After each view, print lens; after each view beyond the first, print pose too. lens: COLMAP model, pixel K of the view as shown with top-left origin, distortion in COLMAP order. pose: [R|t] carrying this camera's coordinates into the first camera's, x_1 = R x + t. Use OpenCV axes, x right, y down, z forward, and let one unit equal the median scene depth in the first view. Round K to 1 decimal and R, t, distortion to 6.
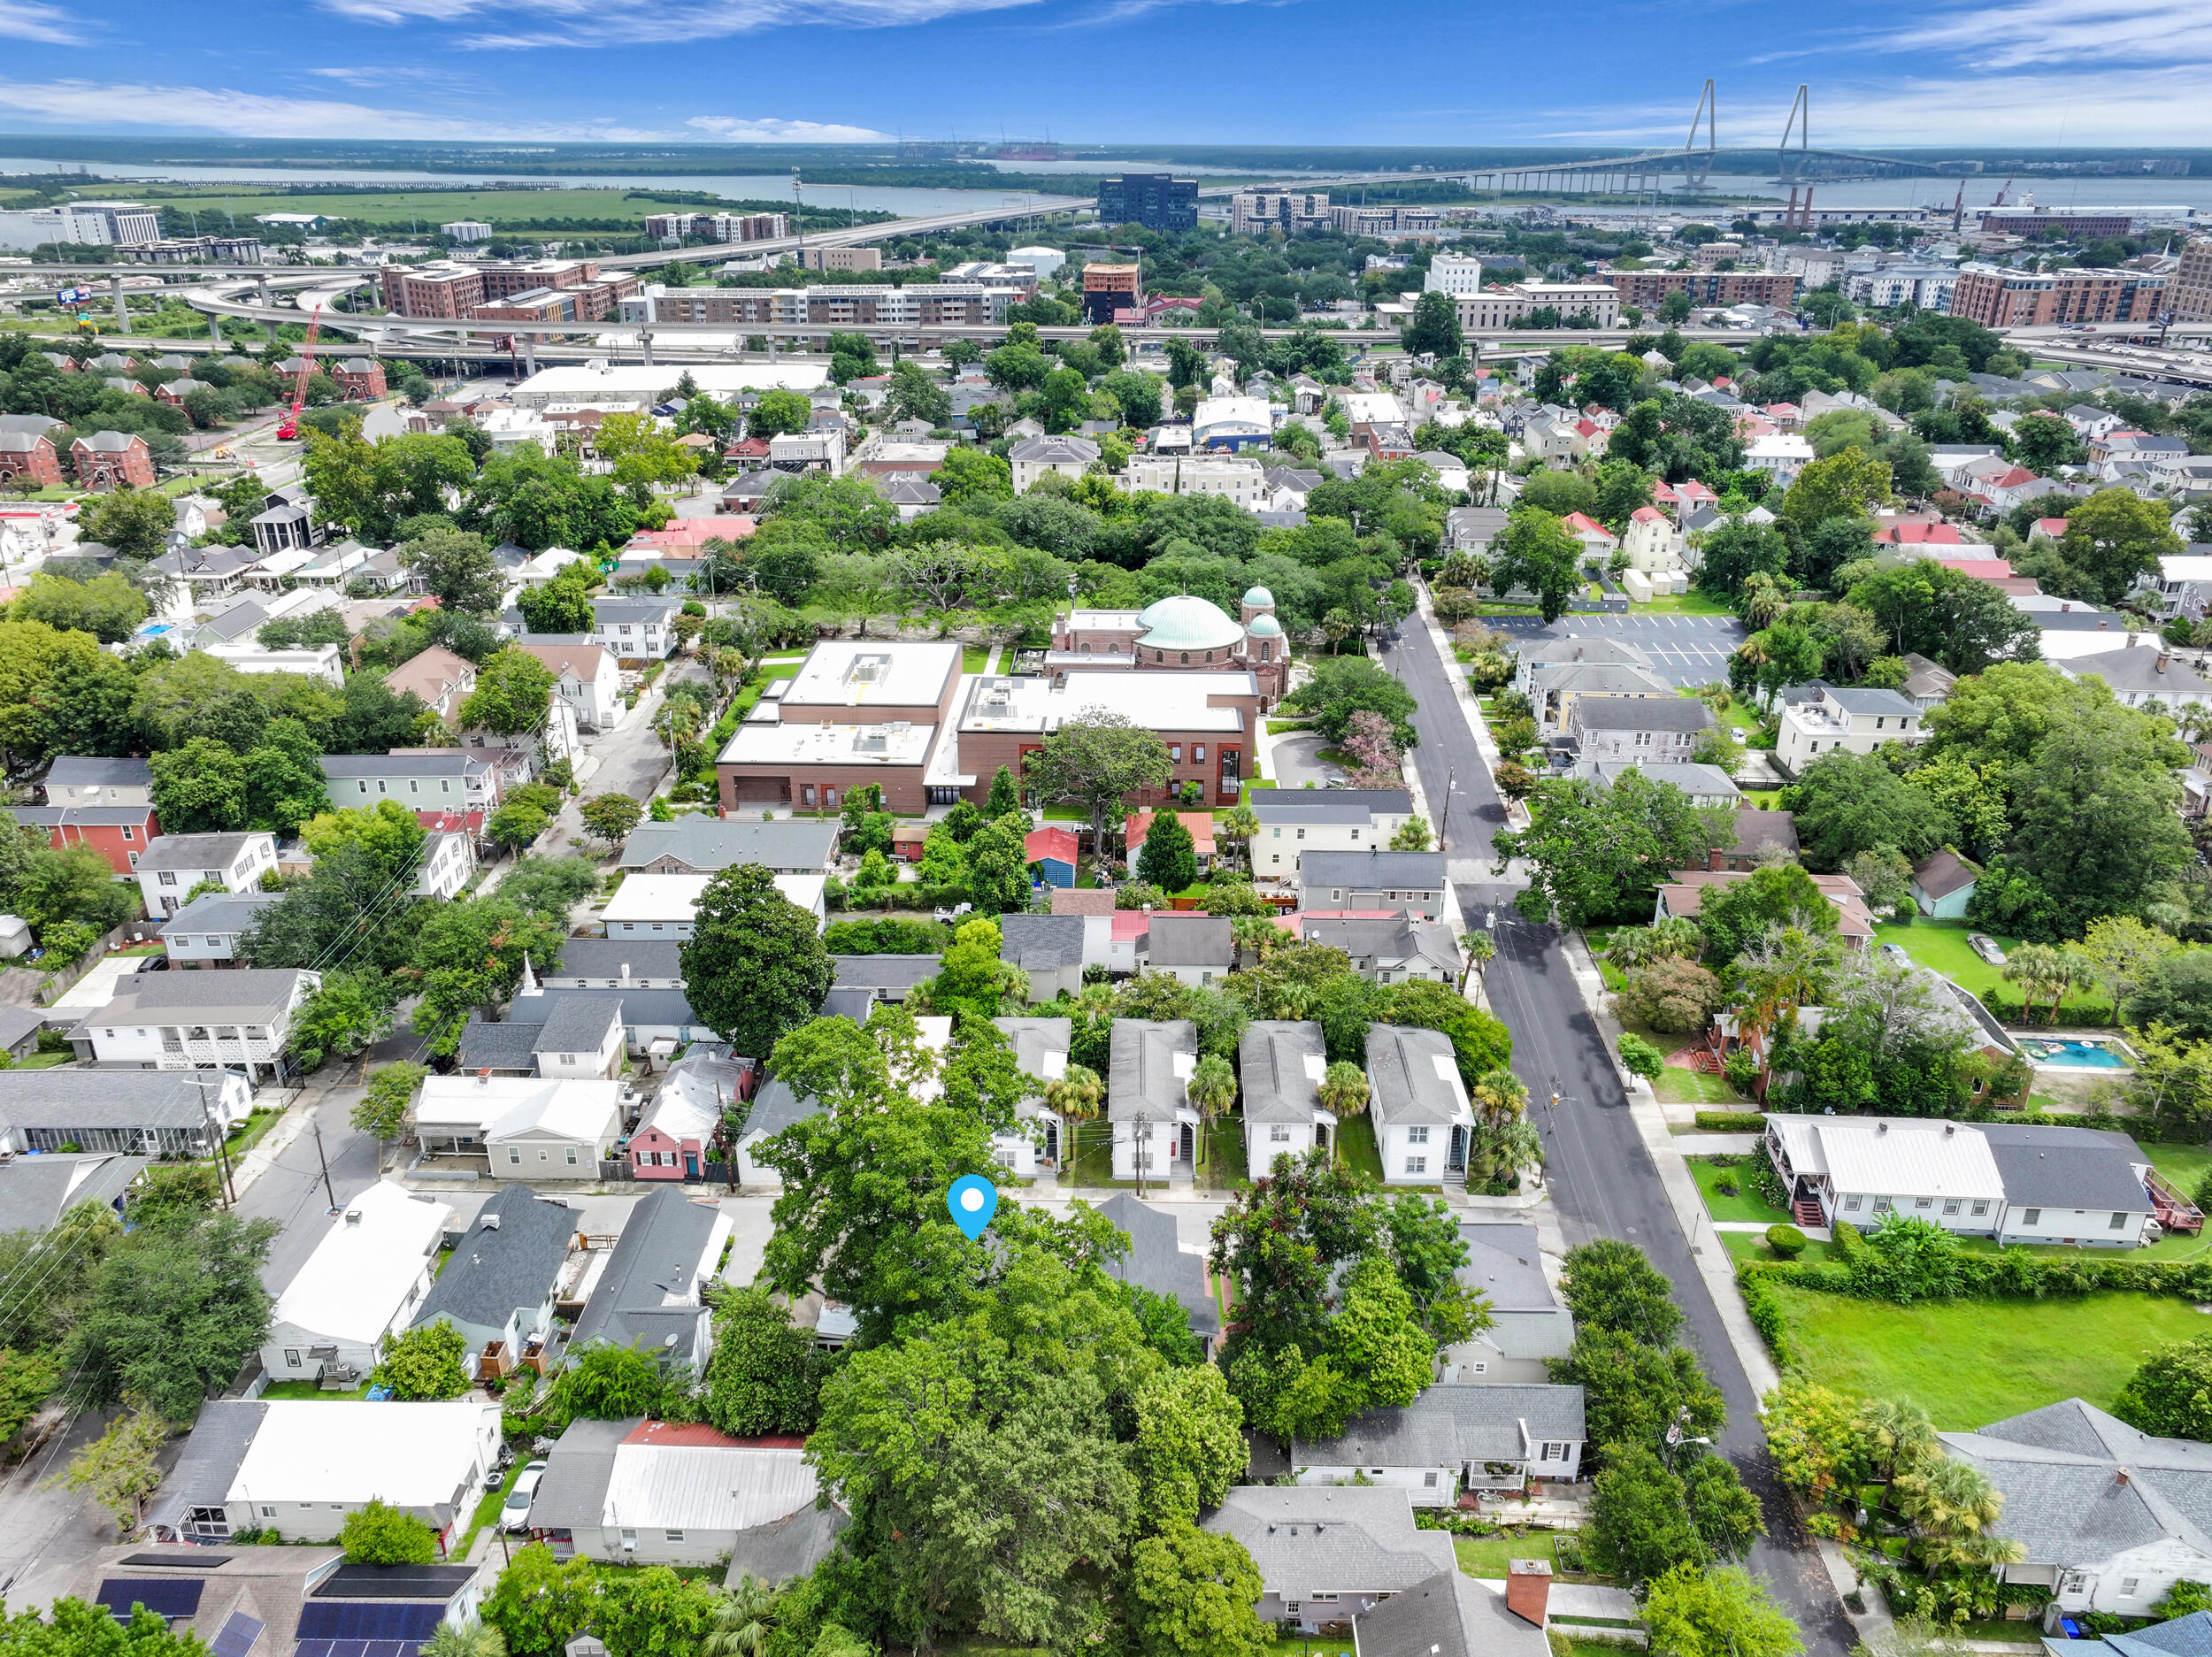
lens RADIAL K [[1571.8, 0, 1105.9], [0, 1571.8, 832.5], [0, 0, 1]] dist [-0.003180, 0.021173]
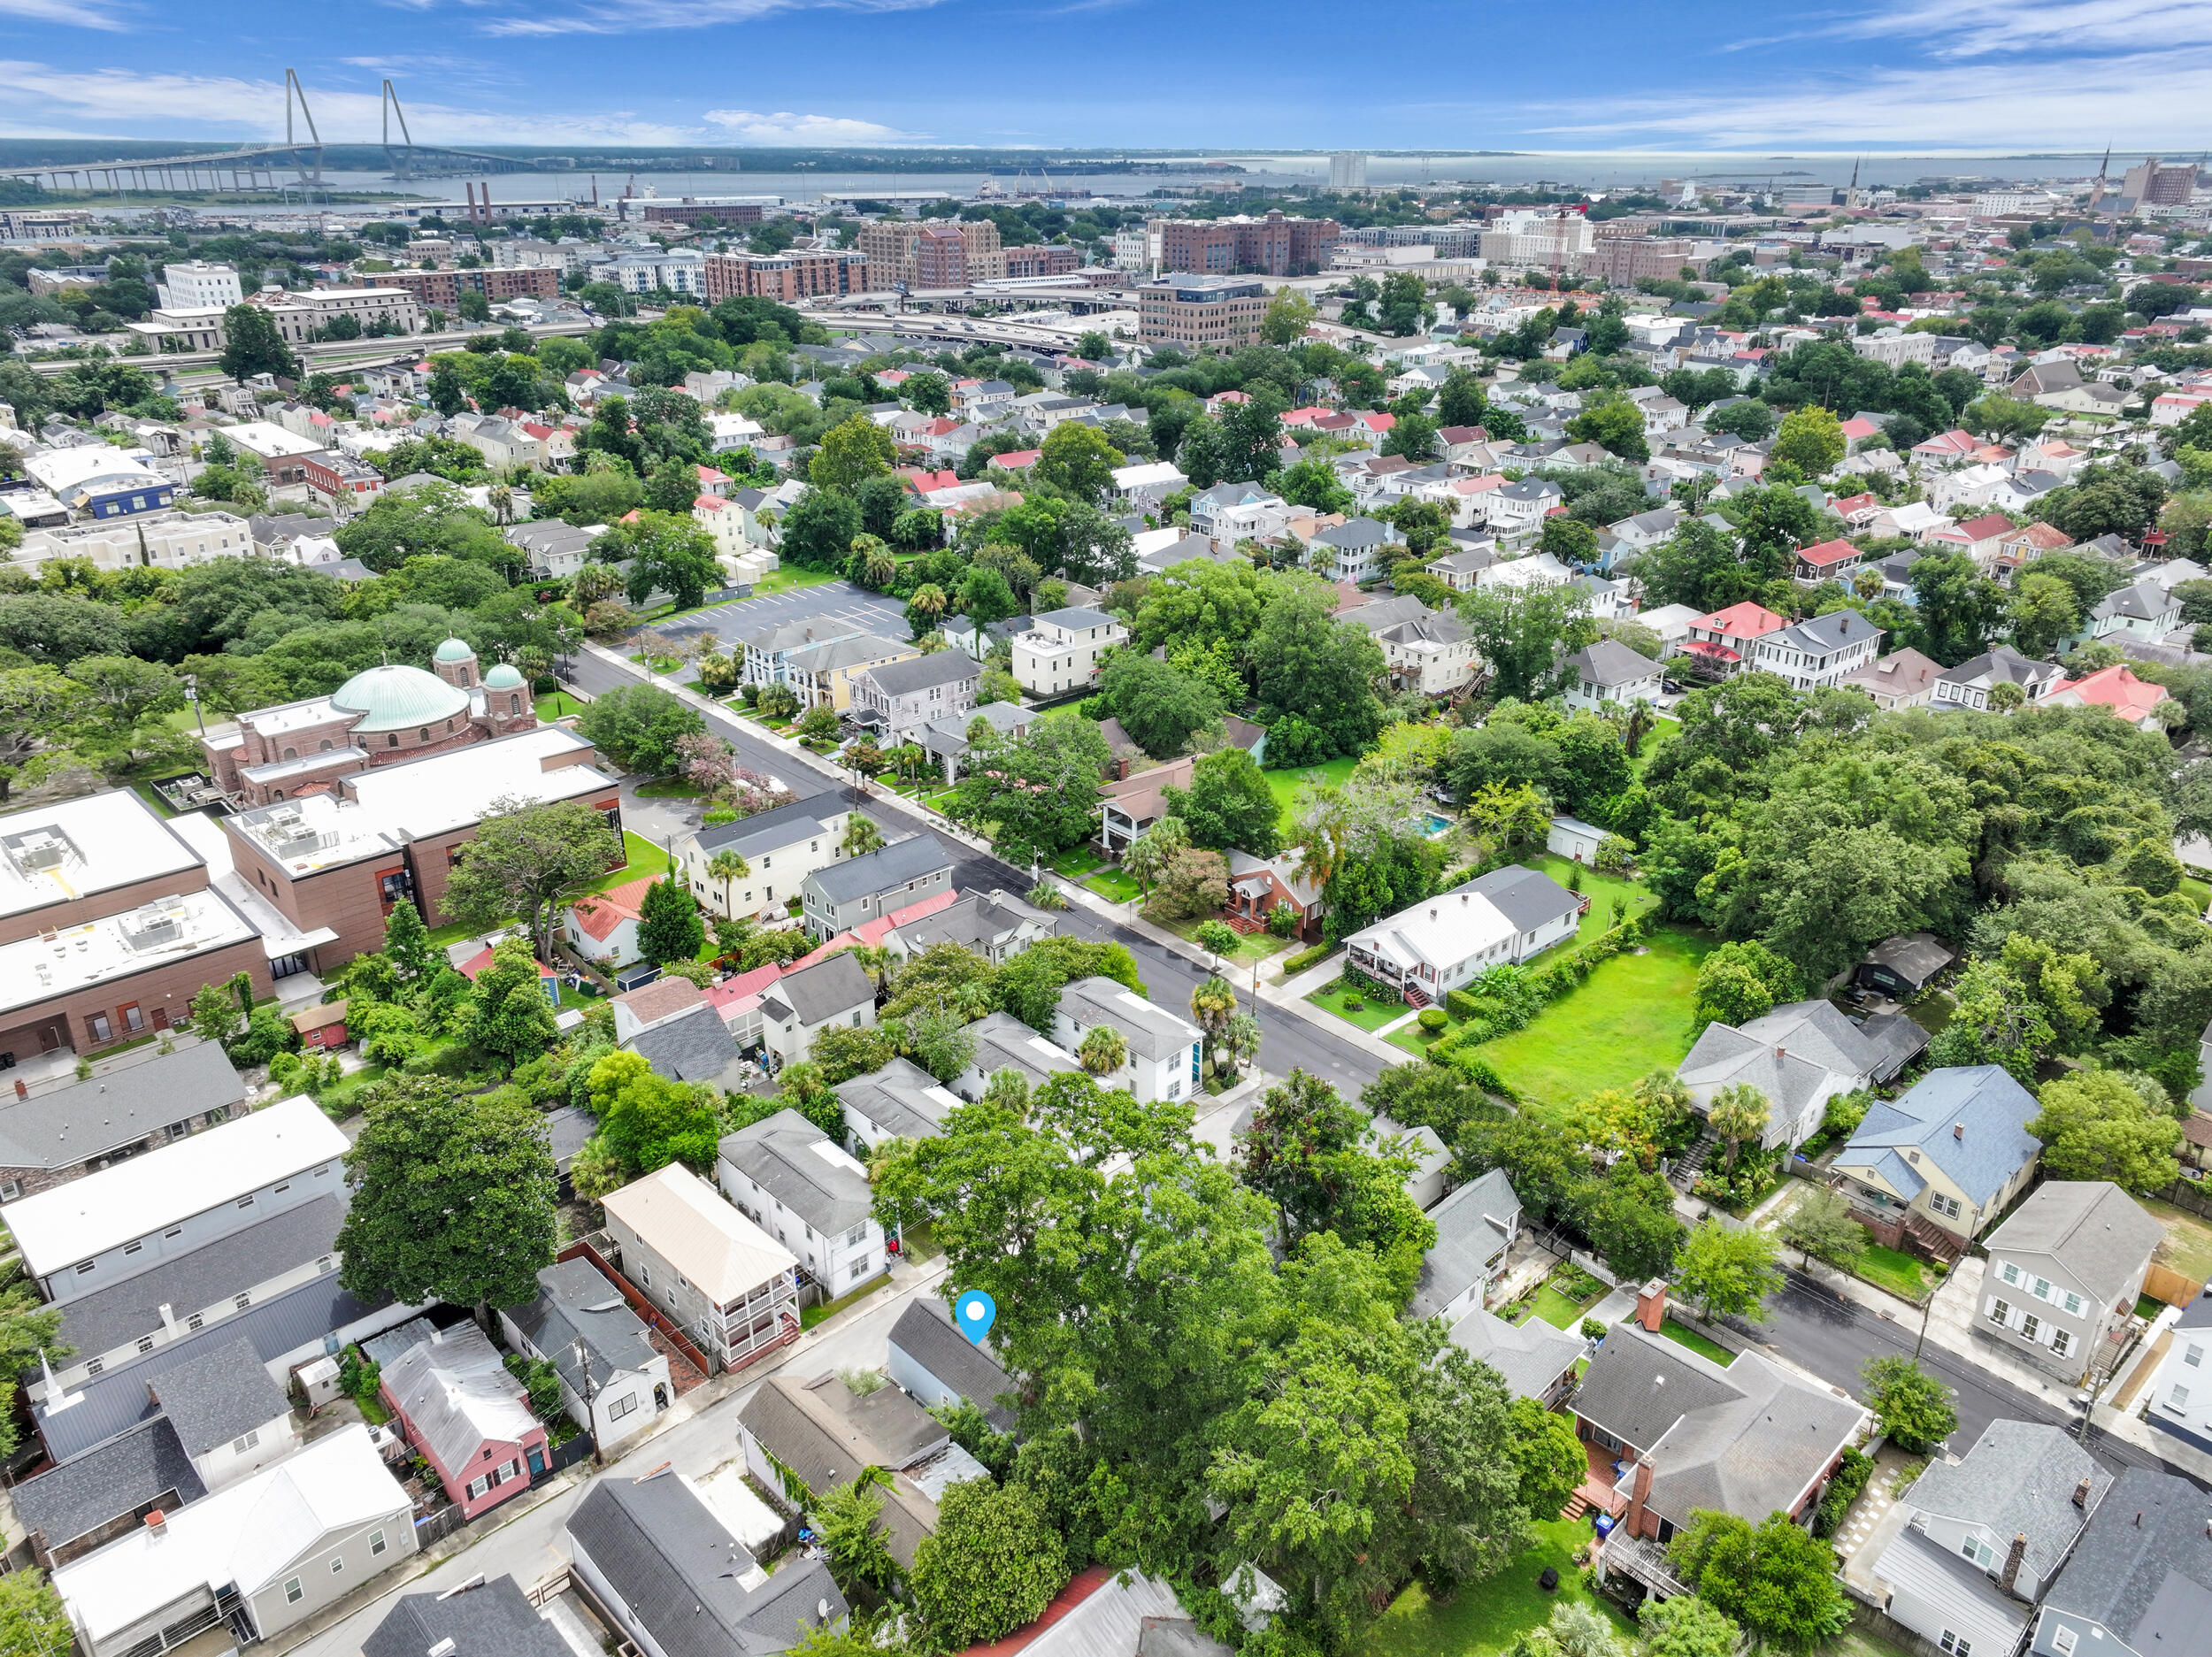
lens RADIAL K [[1574.9, 0, 1102.0], [0, 1574.9, 826.1], [0, 0, 1]] dist [0.000251, 0.019118]
pose [[0.702564, -0.285232, 0.651956, -0.180320], [0.286566, 0.951989, 0.107687, -0.033476], [-0.651371, 0.111172, 0.750571, 0.075149]]
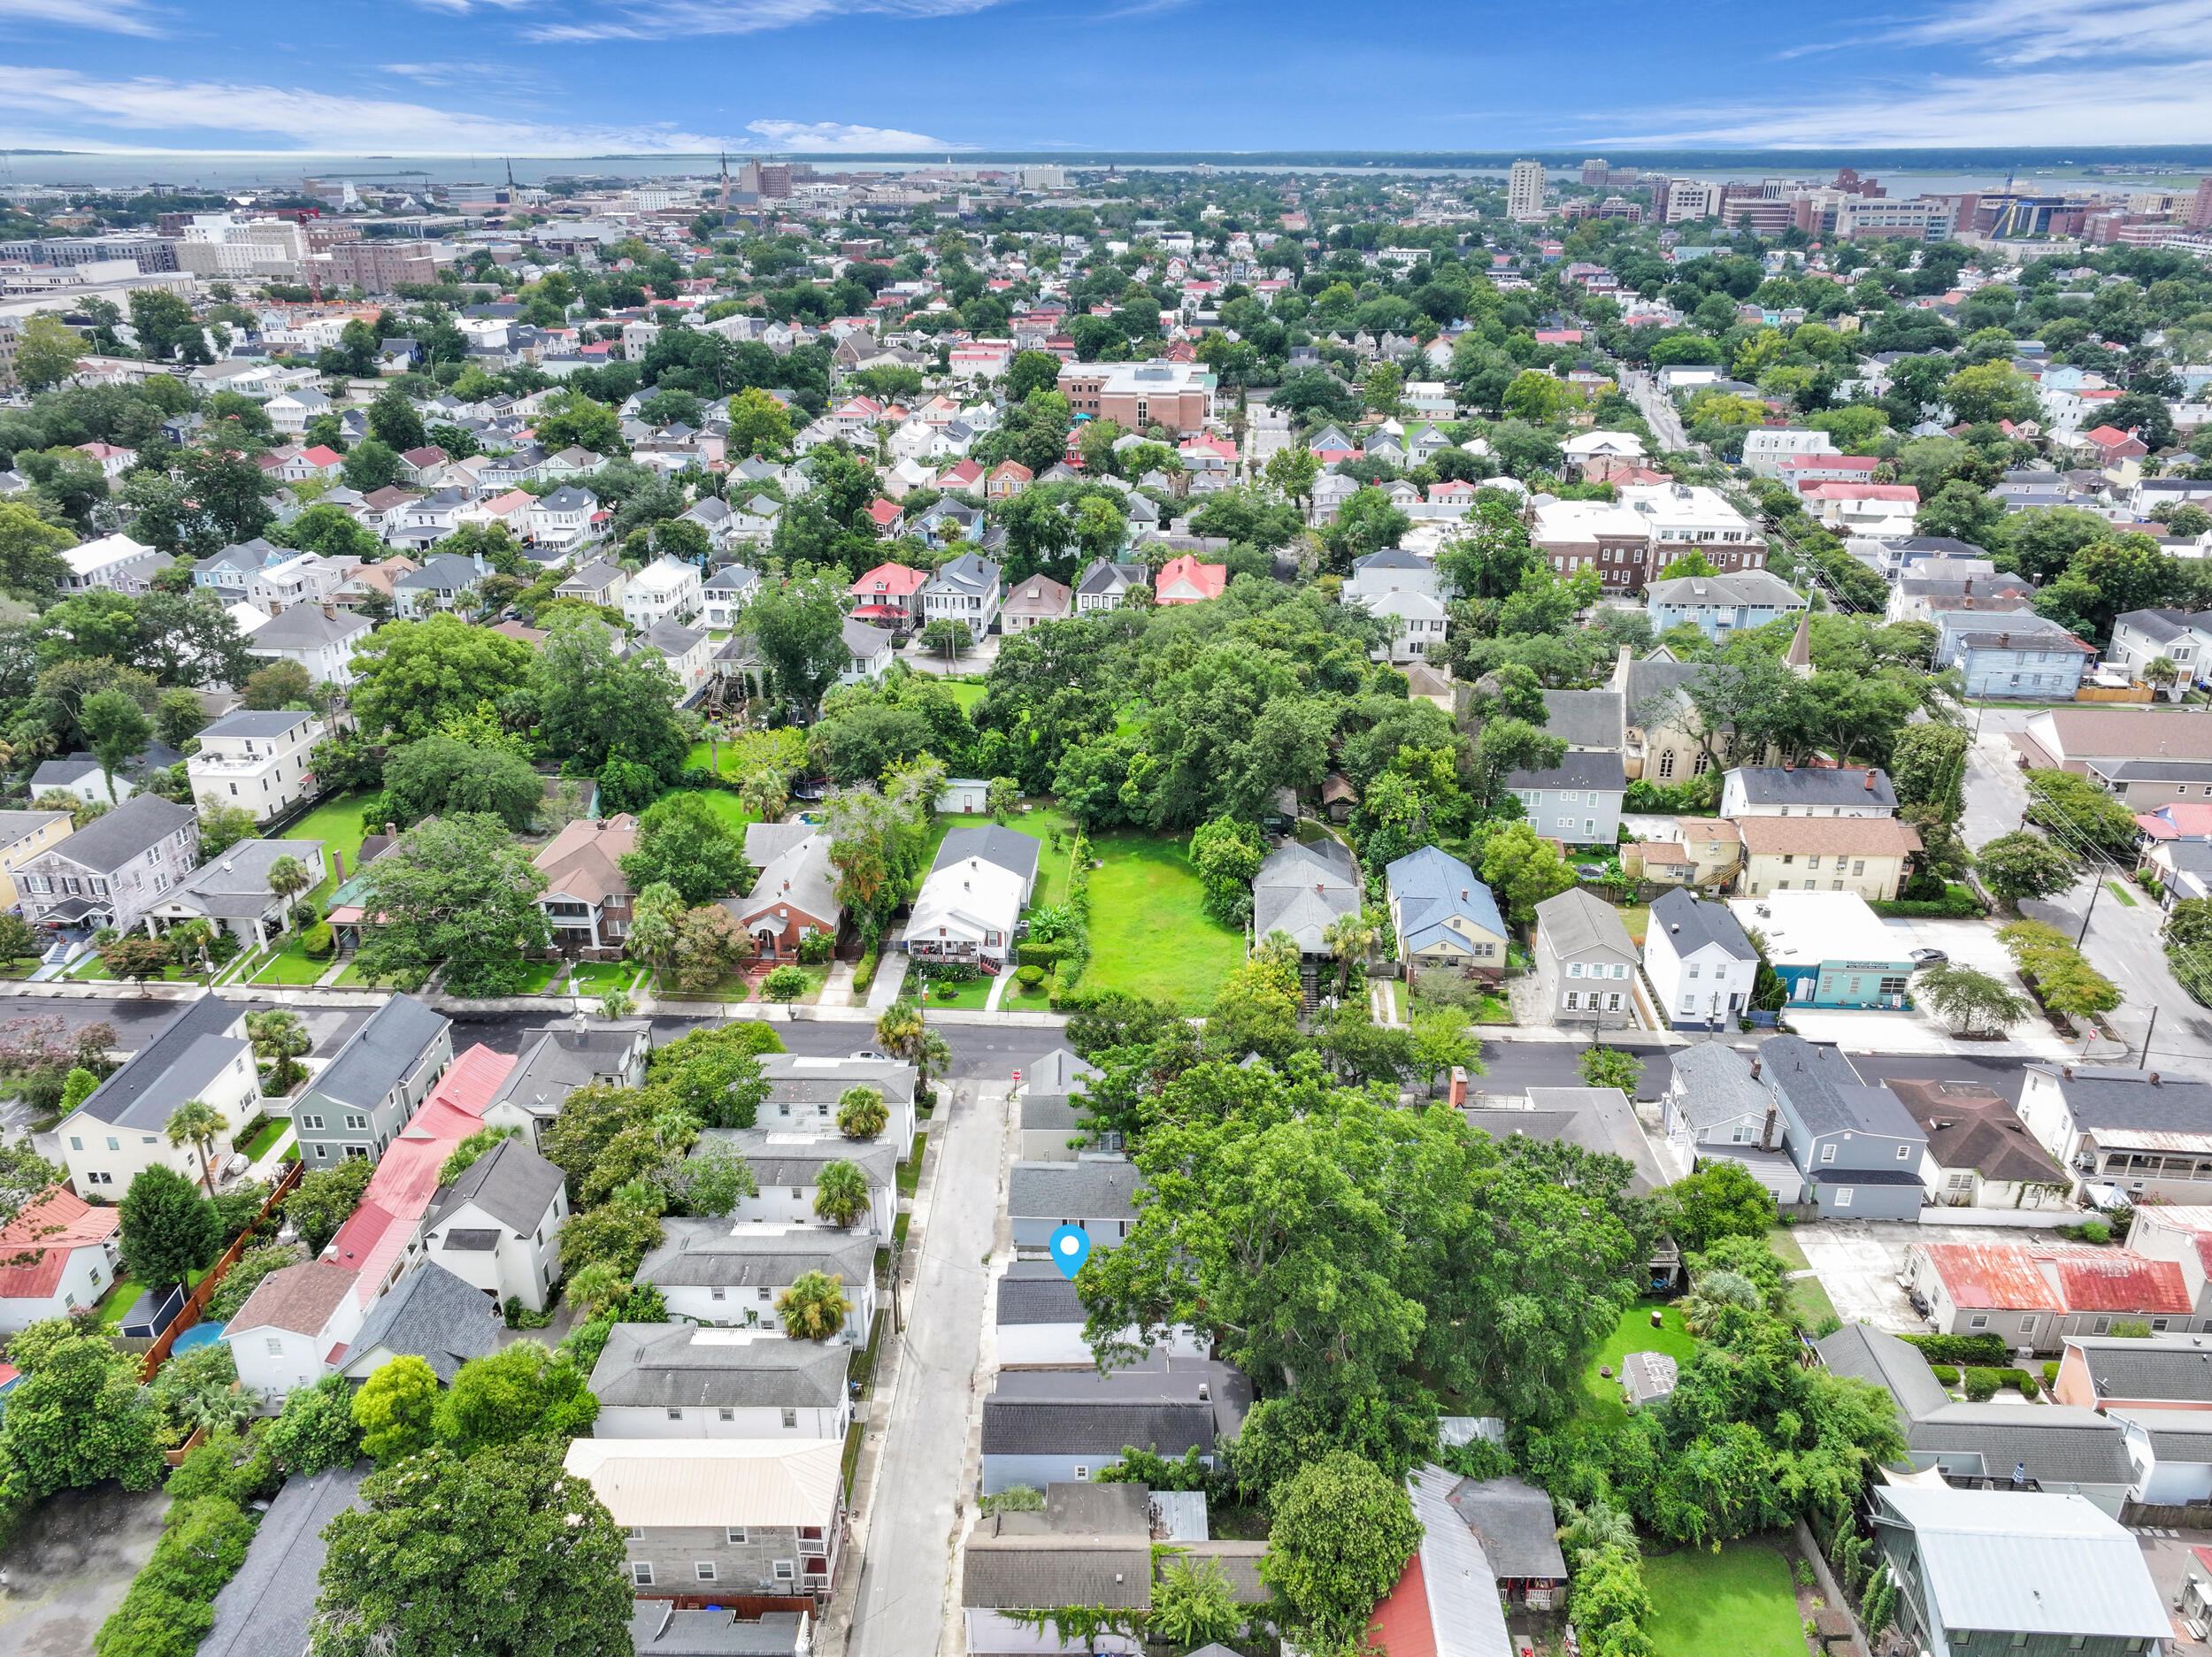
lens RADIAL K [[1574.9, 0, 1104.1], [0, 1574.9, 819.9], [0, 0, 1]] dist [0.000251, 0.019118]
pose [[-0.006405, -0.398221, 0.917267, -0.250750], [0.403000, 0.838469, 0.366826, -0.106695], [-0.915178, 0.372008, 0.155113, 0.237605]]
